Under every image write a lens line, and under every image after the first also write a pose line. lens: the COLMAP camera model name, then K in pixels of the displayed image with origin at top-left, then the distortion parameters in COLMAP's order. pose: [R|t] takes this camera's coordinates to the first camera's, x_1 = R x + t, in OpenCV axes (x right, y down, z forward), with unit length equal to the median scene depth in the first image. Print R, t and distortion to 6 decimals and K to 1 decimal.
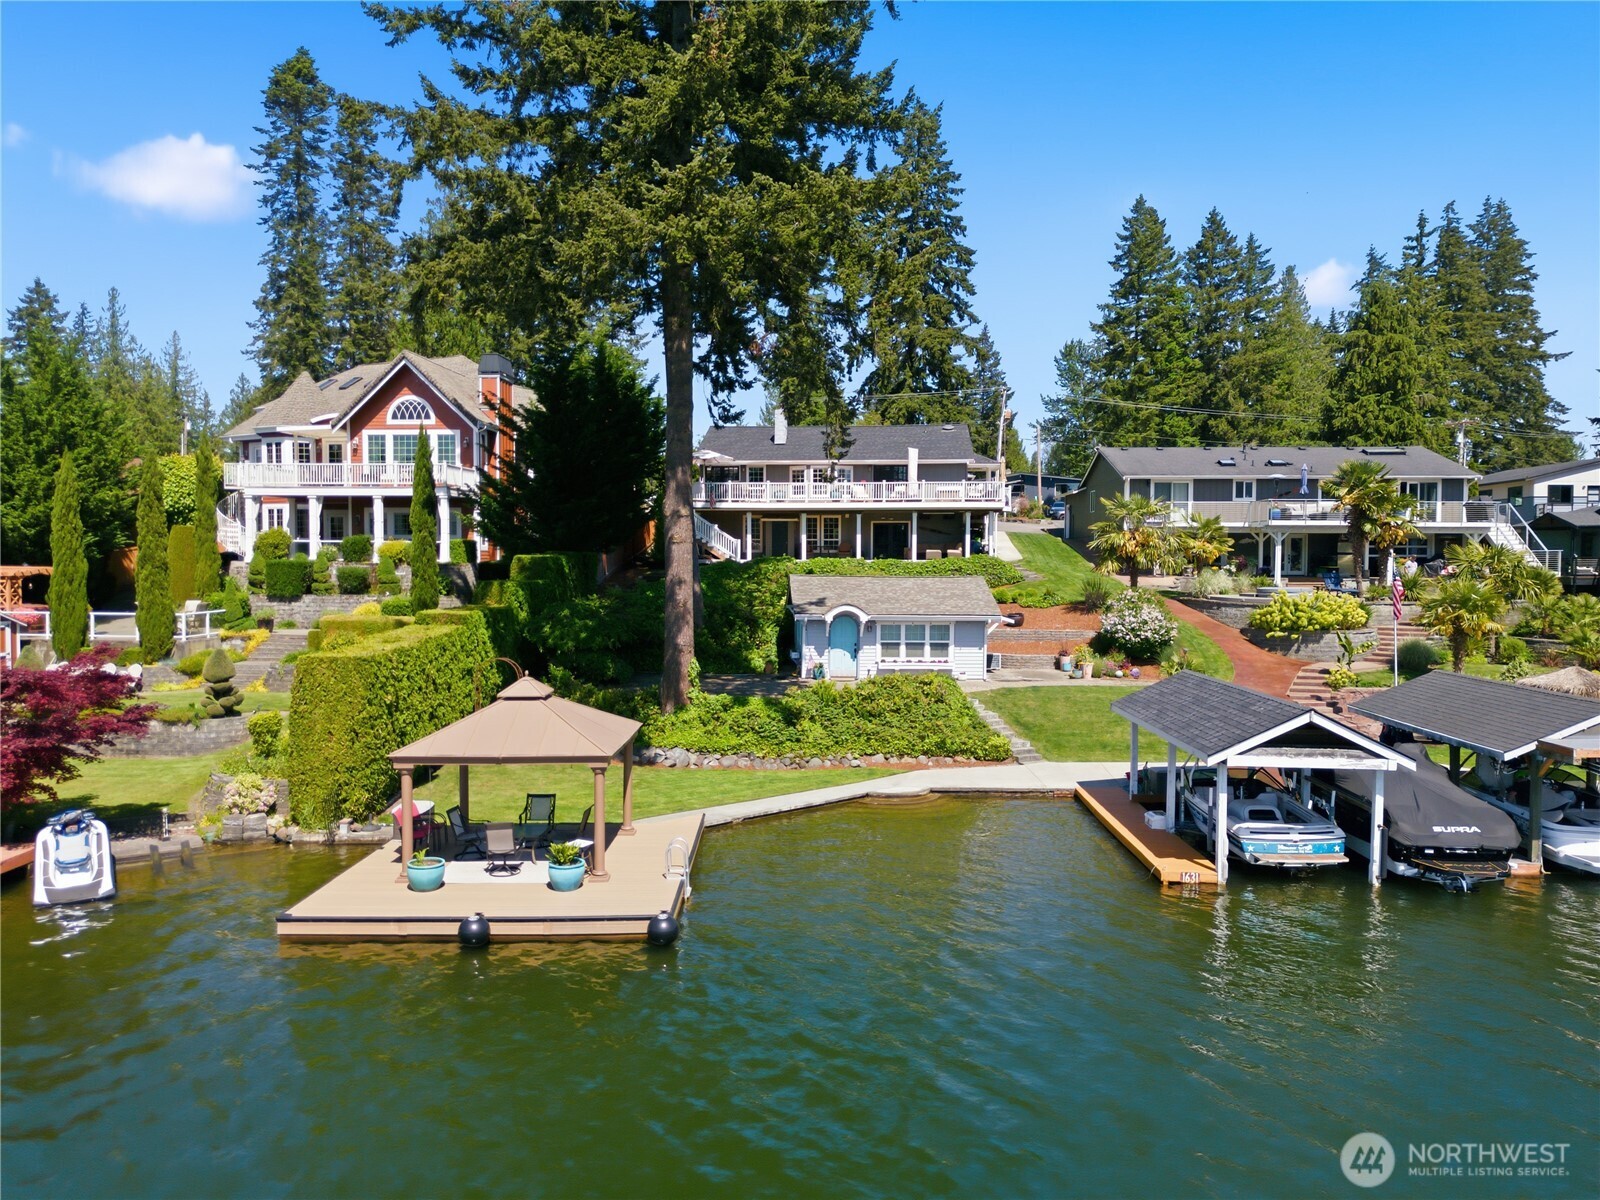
lens RADIAL K [[1168.3, 0, 800.0], [0, 1168.3, 600.0], [0, 0, 1]] dist [0.096737, -0.045744]
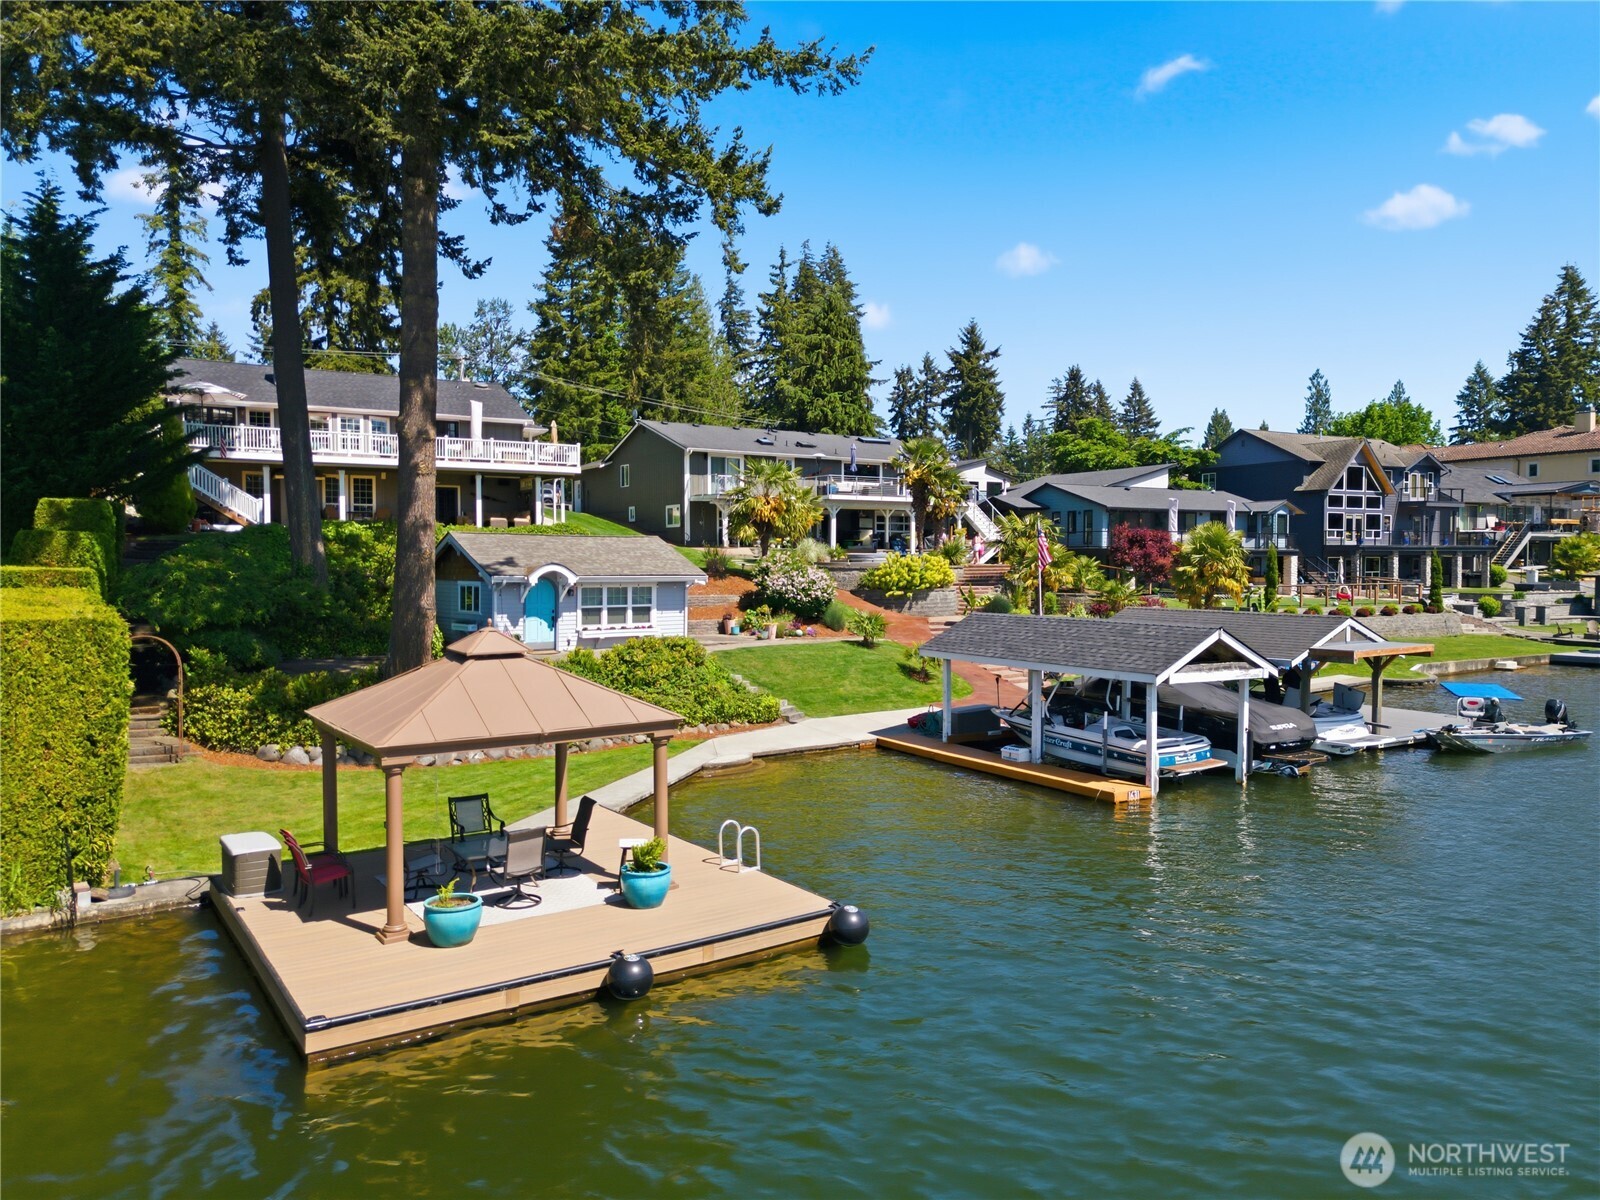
lens RADIAL K [[1148.3, 0, 798.6], [0, 1148.3, 618.8], [0, 0, 1]] dist [0.147622, -0.181347]
pose [[0.823735, -0.031960, 0.566074, -0.286544], [0.024629, 0.999485, 0.020590, 0.030527], [-0.566440, -0.003019, 0.824097, 0.194738]]
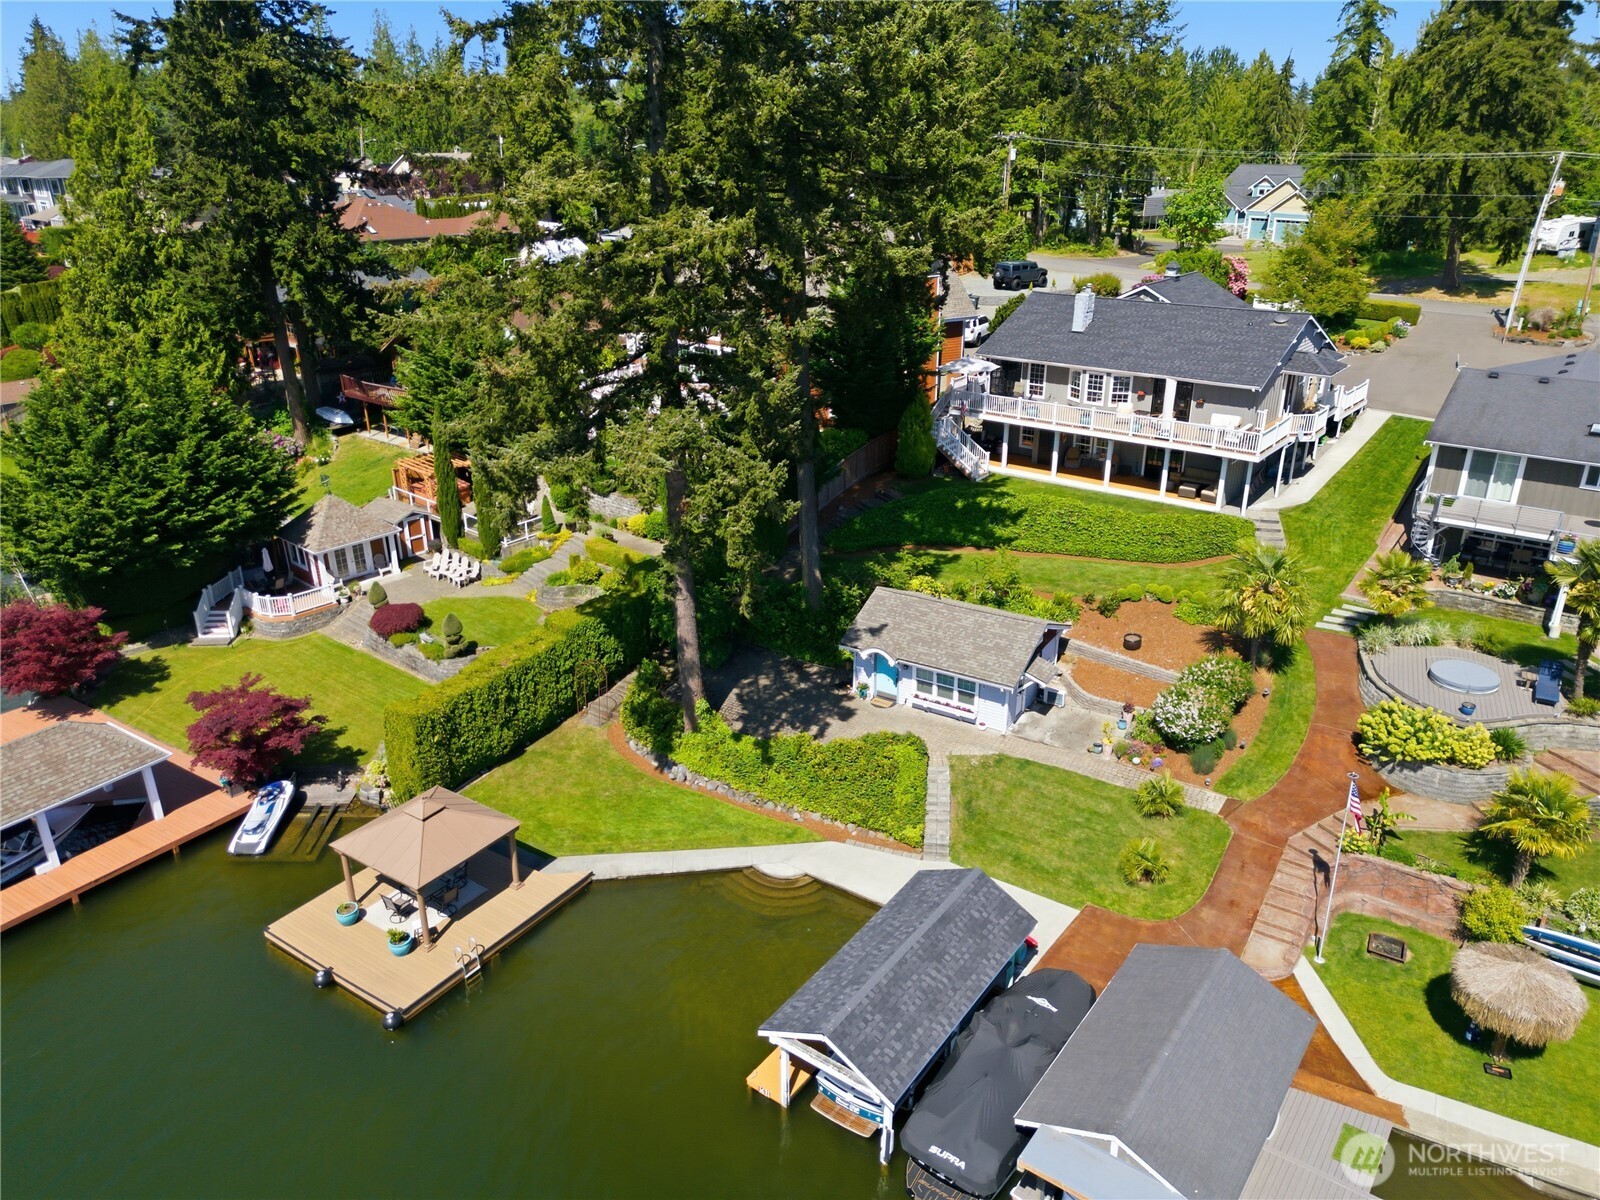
lens RADIAL K [[1168.3, 0, 800.0], [0, 1168.3, 600.0], [0, 0, 1]] dist [0.096737, -0.045744]
pose [[0.818567, 0.217013, -0.531840, 0.552893], [-0.007960, 0.930084, 0.367262, -0.440906], [0.574356, -0.296395, 0.763063, 0.113243]]
